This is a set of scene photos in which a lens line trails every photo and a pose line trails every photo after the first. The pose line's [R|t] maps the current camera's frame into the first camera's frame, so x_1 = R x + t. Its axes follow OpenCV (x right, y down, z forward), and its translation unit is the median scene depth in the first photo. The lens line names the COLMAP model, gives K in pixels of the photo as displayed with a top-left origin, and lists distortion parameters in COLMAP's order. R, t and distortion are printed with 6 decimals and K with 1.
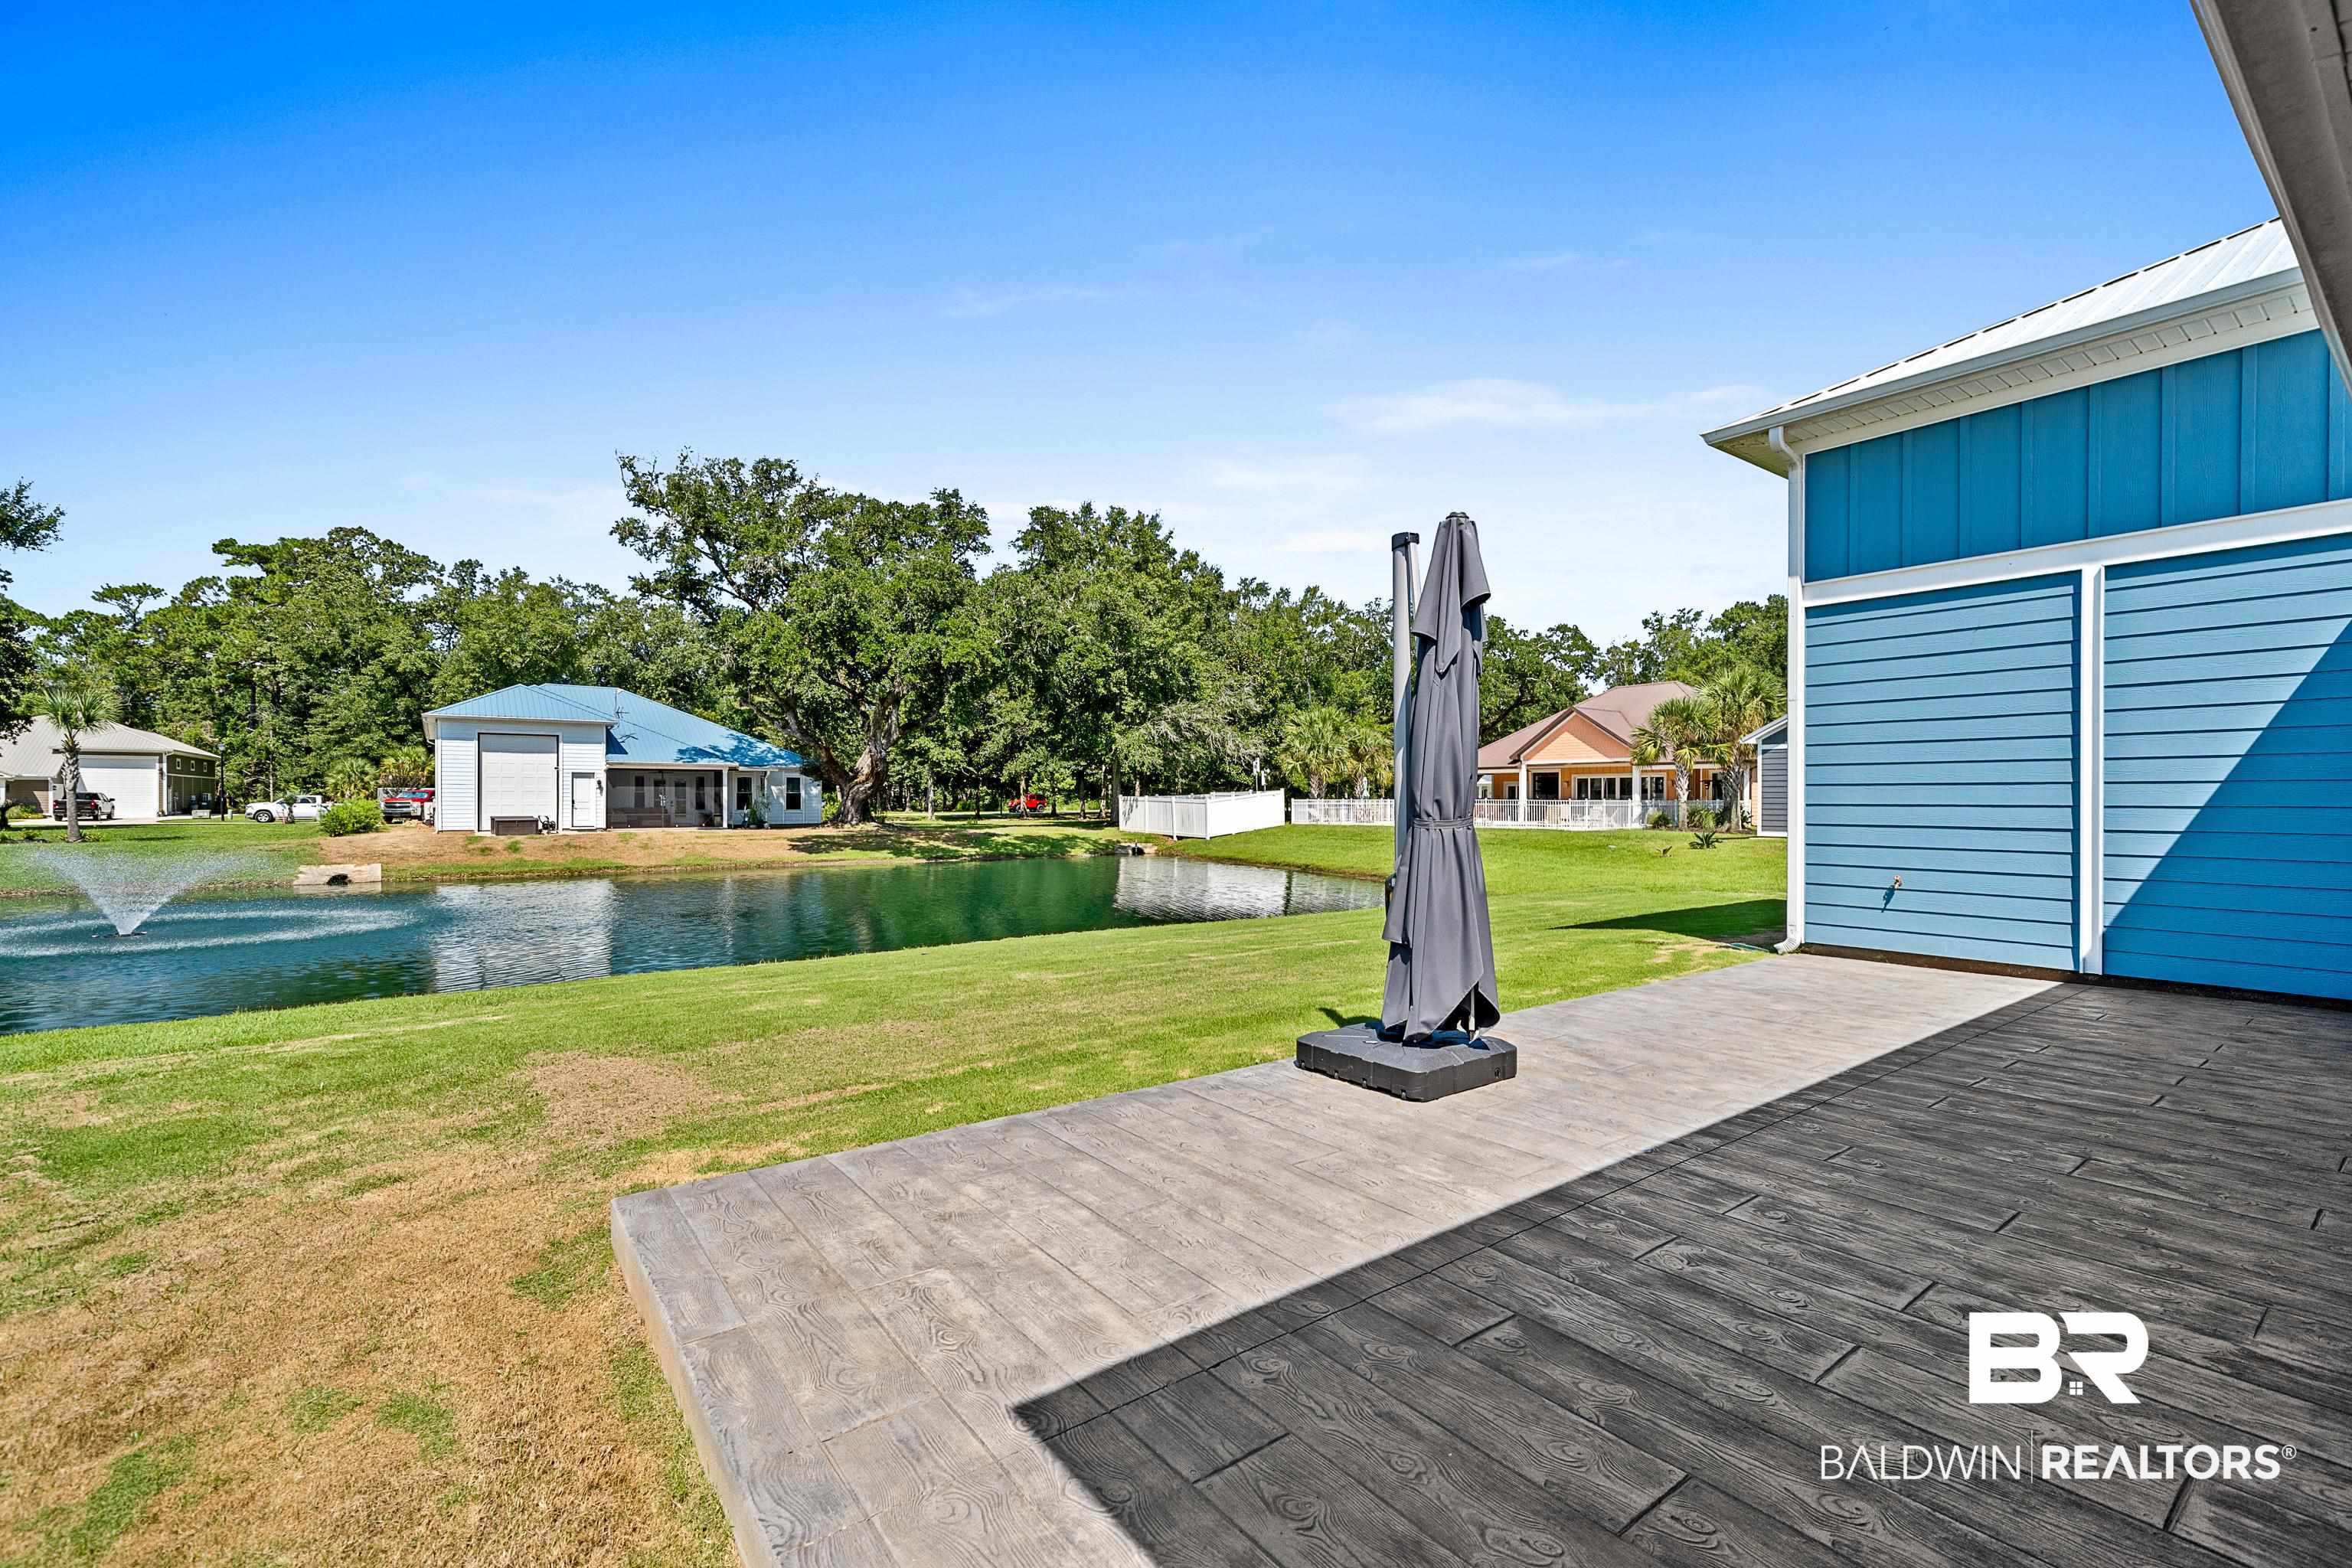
lens RADIAL K [[1007.3, 0, 1190.6], [0, 1007.3, 802.9], [0, 0, 1]] dist [-0.002631, 0.000908]
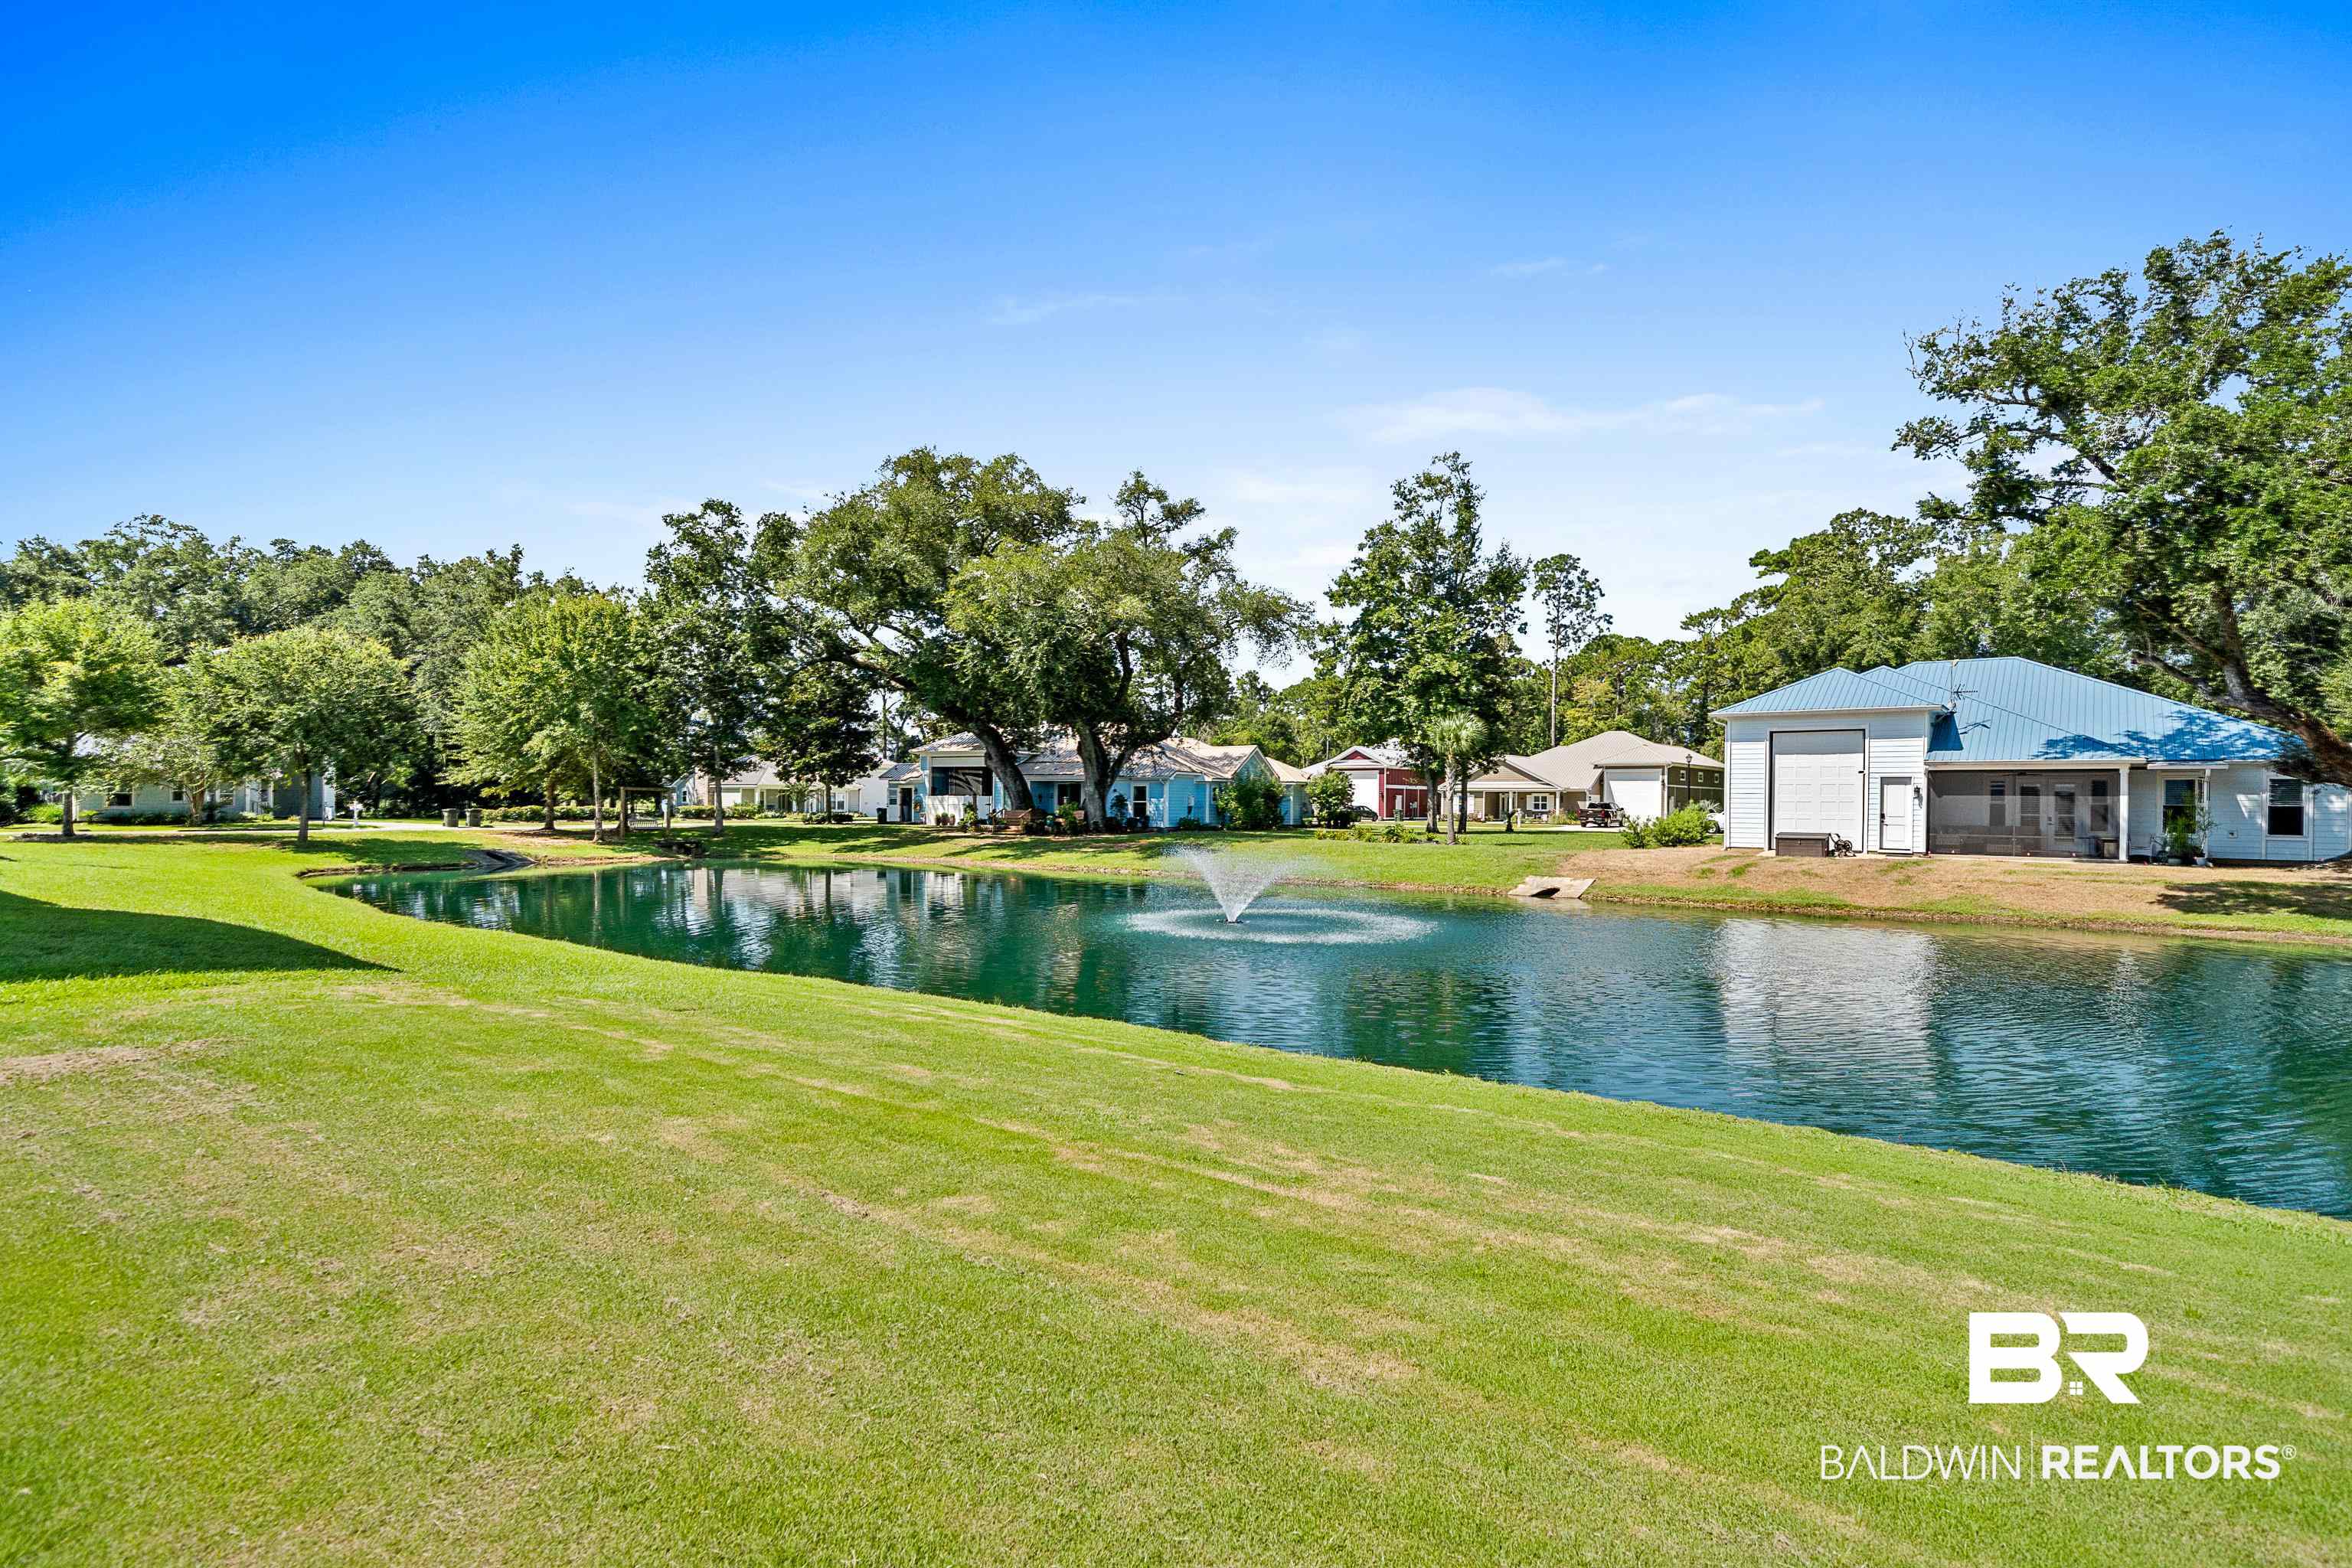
lens RADIAL K [[1209.4, 0, 1159.9], [0, 1209.4, 809.4], [0, 0, 1]] dist [-0.004268, 0.000517]
pose [[0.256928, 0.008164, -0.966396, 0.114656], [-0.013954, 0.999891, 0.004737, -0.002759], [0.966330, 0.012268, 0.257014, 0.229122]]
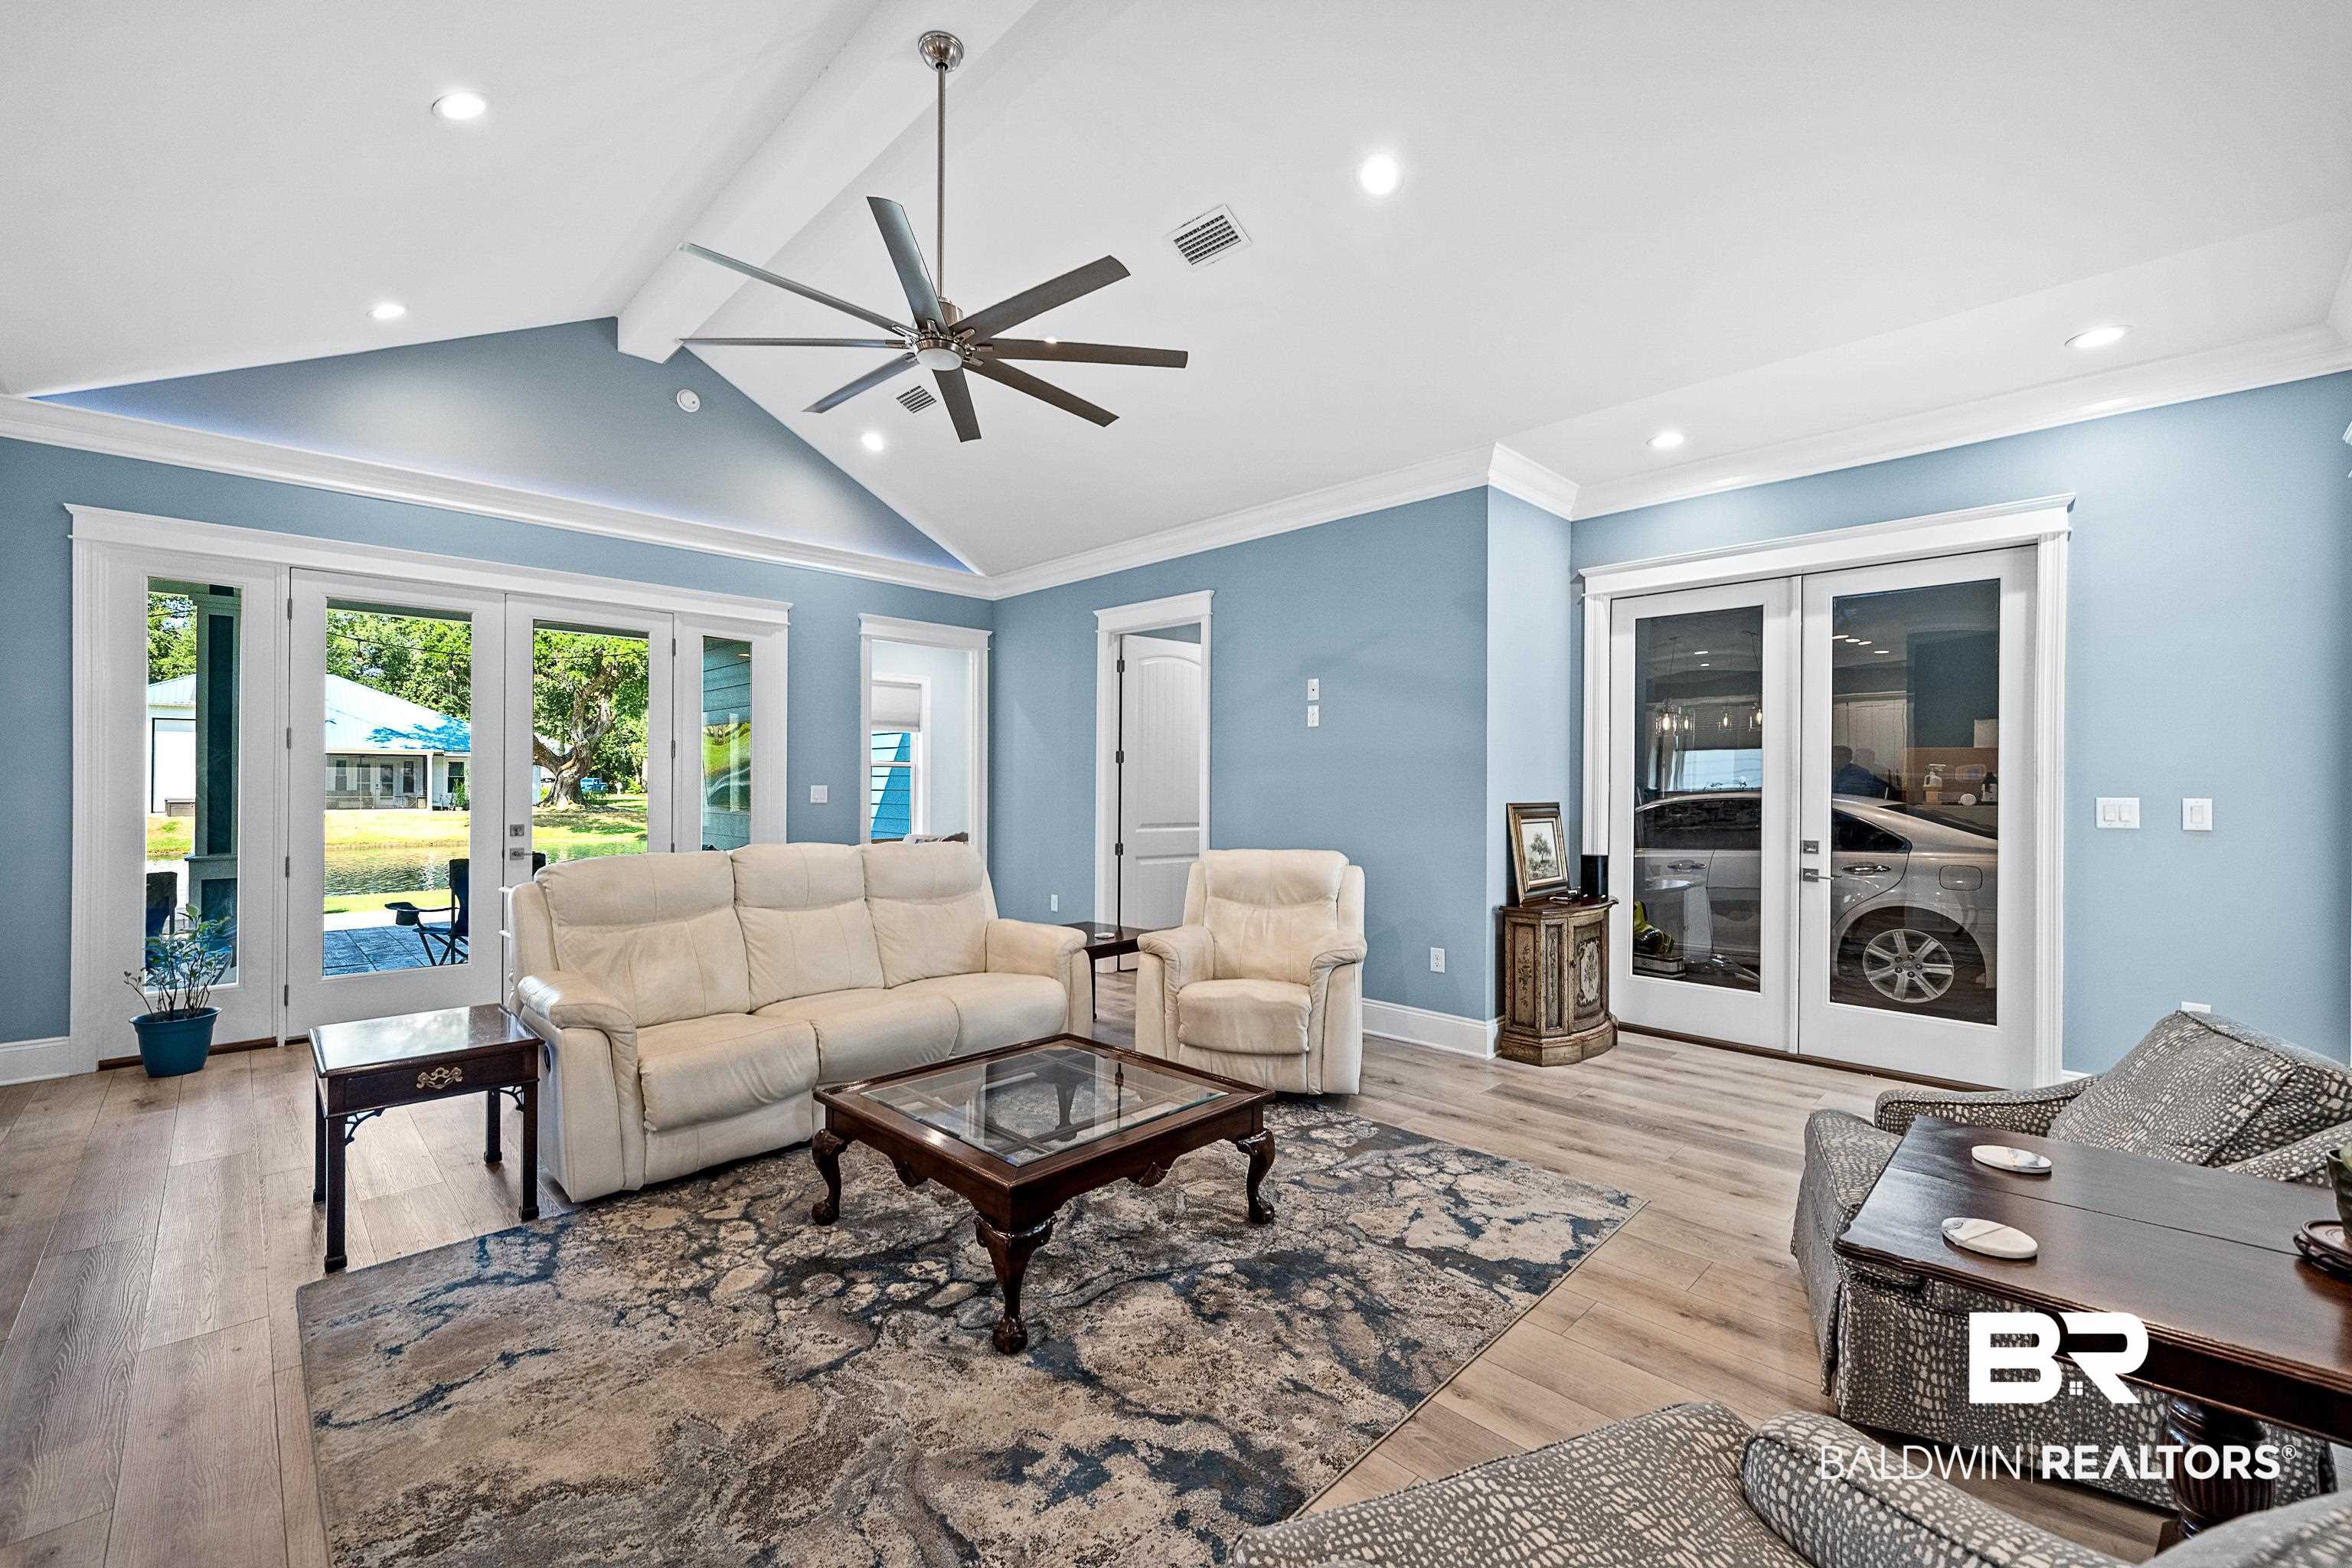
lens RADIAL K [[952.1, 0, 1186.2], [0, 952.1, 780.6], [0, 0, 1]] dist [-0.001682, -0.000013]
pose [[0.991044, 0.004689, 0.133454, 0.203928], [-0.003612, 0.999959, -0.008310, 0.000143], [-0.133487, 0.007753, 0.991020, -0.110989]]
